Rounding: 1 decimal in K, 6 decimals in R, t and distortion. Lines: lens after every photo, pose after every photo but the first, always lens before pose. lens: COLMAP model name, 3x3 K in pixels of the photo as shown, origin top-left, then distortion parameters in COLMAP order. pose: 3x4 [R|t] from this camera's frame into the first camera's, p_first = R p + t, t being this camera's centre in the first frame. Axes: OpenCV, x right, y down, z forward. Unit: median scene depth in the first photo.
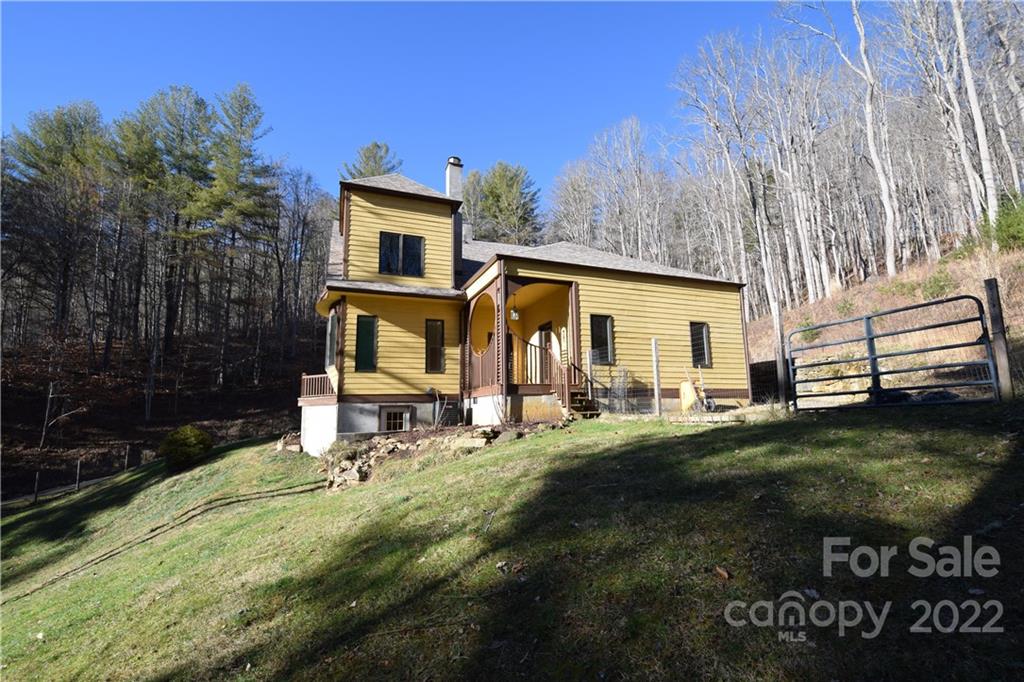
lens RADIAL K [[450.4, 0, 512.0], [0, 450.4, 341.0], [0, 0, 1]] dist [0.000142, 0.000092]
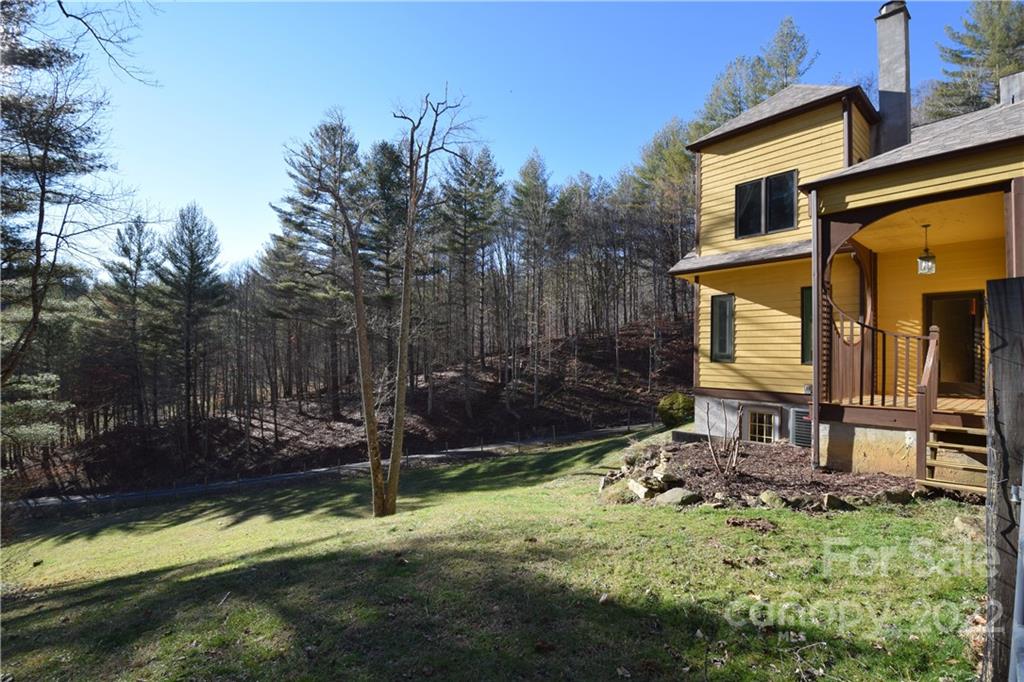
lens RADIAL K [[450.4, 0, 512.0], [0, 450.4, 341.0], [0, 0, 1]] dist [0.000142, 0.000092]
pose [[0.339294, -0.015314, -0.940556, 0.325008], [0.120308, 0.992363, 0.027242, -0.040372], [0.932955, -0.122400, 0.338545, 0.335431]]
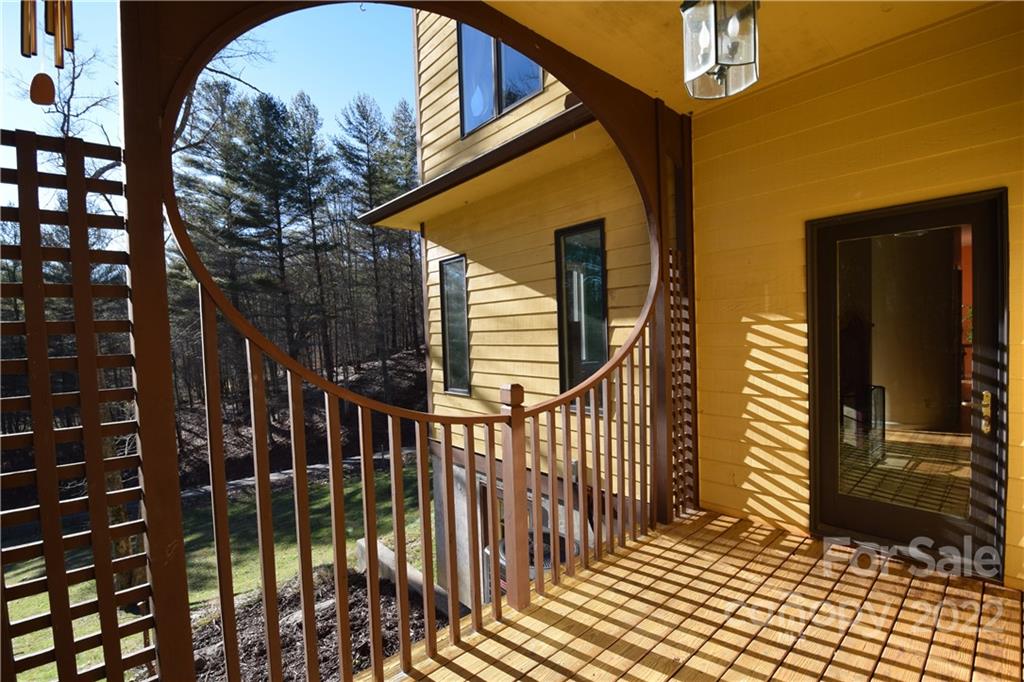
lens RADIAL K [[450.4, 0, 512.0], [0, 450.4, 341.0], [0, 0, 1]] dist [0.000142, 0.000092]
pose [[0.348845, 0.019059, -0.936987, 0.082926], [0.170249, 0.981869, 0.083356, -0.007076], [0.921587, -0.188600, 0.339275, 0.876636]]
